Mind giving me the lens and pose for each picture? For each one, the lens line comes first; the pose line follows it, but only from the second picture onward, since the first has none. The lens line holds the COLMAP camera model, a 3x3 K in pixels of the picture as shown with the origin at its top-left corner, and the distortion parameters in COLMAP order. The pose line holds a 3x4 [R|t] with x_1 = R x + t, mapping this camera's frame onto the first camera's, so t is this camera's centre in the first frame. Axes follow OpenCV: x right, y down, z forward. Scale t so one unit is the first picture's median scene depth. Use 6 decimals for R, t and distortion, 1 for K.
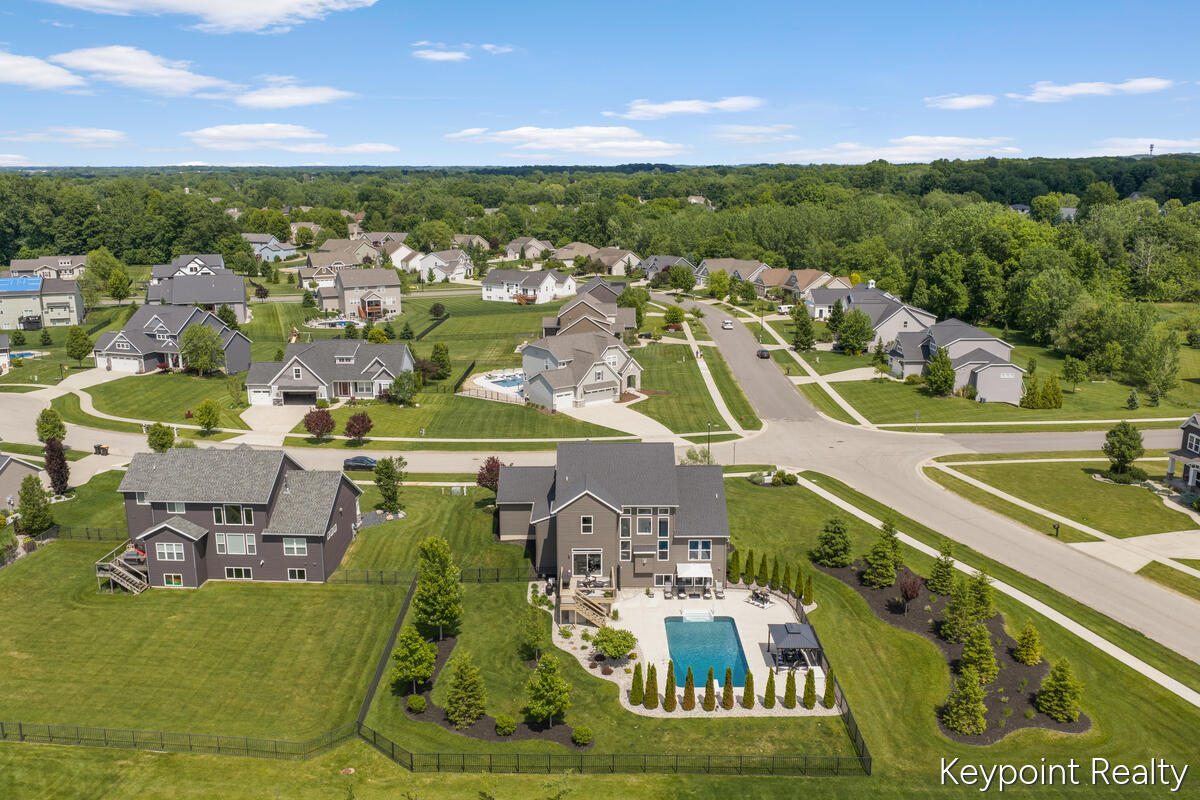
lens RADIAL K [[991.5, 0, 602.1], [0, 991.5, 406.1], [0, 0, 1]] dist [0.012396, -0.020739]
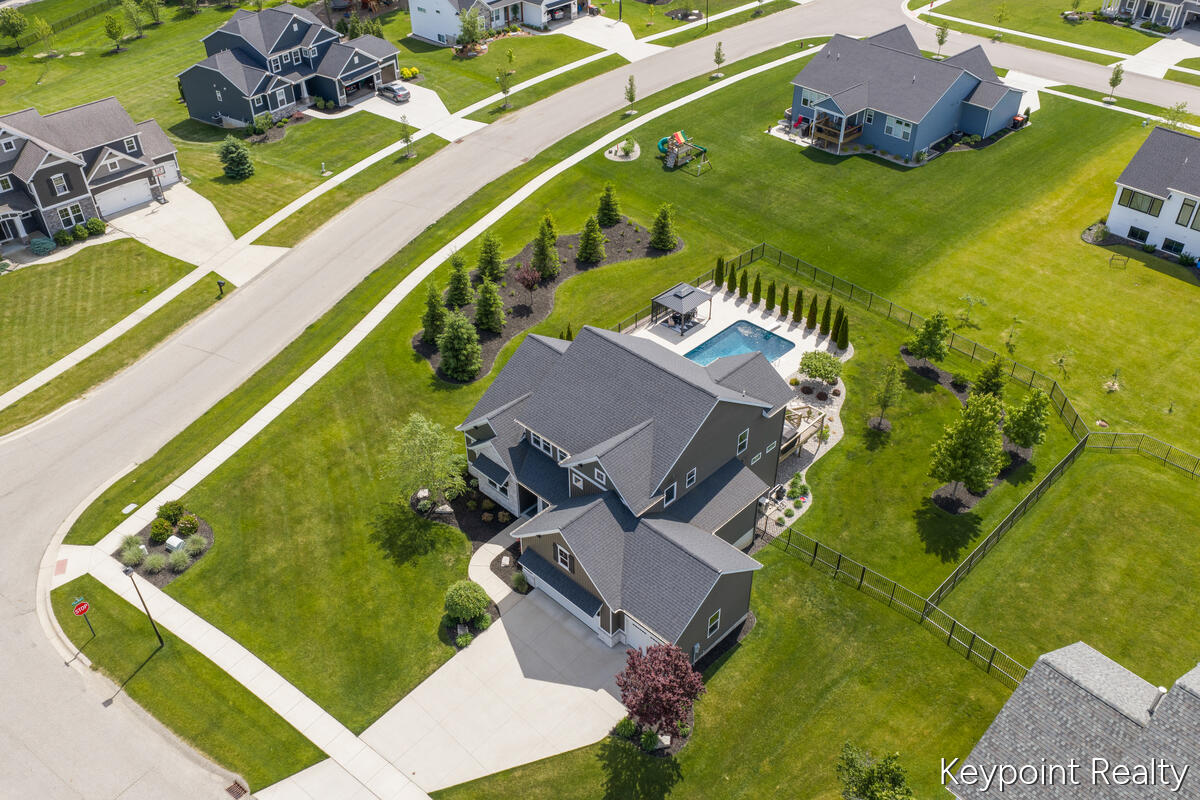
lens RADIAL K [[991.5, 0, 602.1], [0, 991.5, 406.1], [0, 0, 1]] dist [0.012396, -0.020739]
pose [[-0.711379, -0.426032, 0.558961, -0.343677], [0.172058, 0.665551, 0.726249, -0.422684], [-0.681422, 0.612812, -0.400156, 1.321734]]
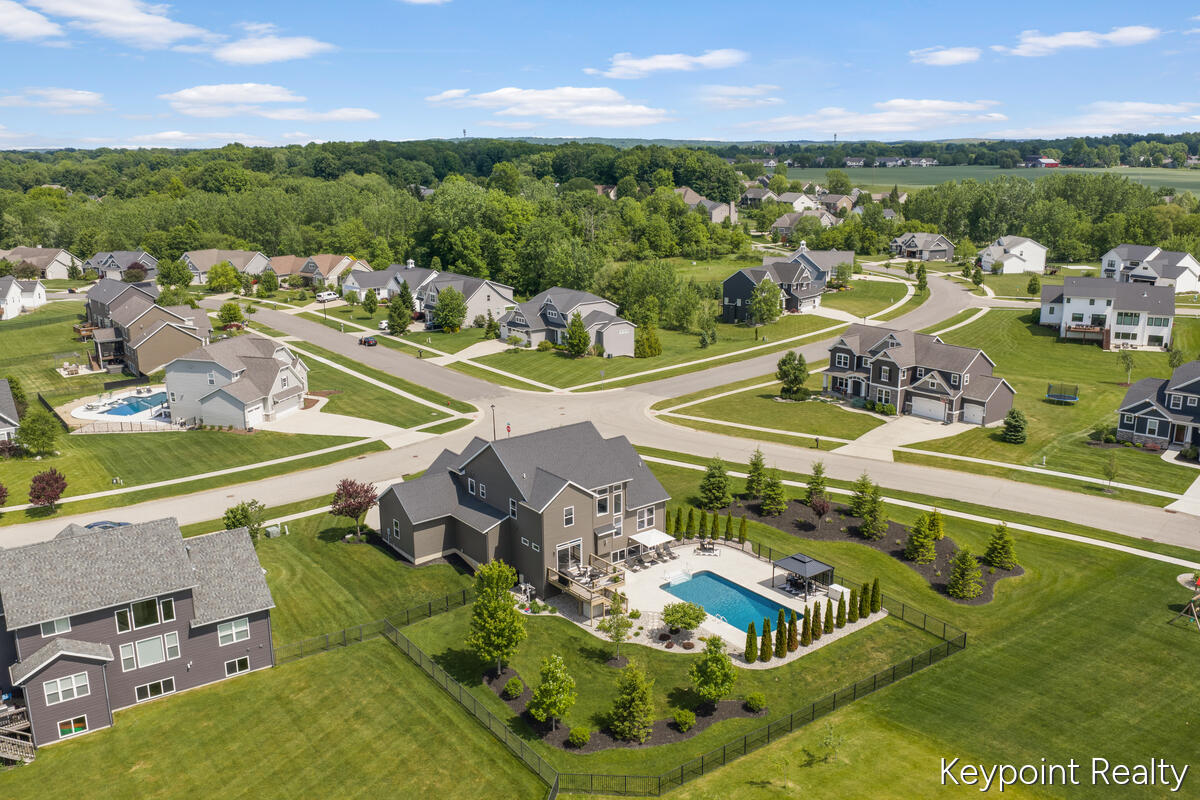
lens RADIAL K [[977.8, 0, 602.9], [0, 977.8, 435.6], [0, 0, 1]] dist [0.036755, -0.078991]
pose [[0.794454, -0.174746, 0.581642, -0.499191], [0.148166, 0.984541, 0.093414, -0.038678], [-0.588974, 0.011967, 0.808064, 0.206584]]
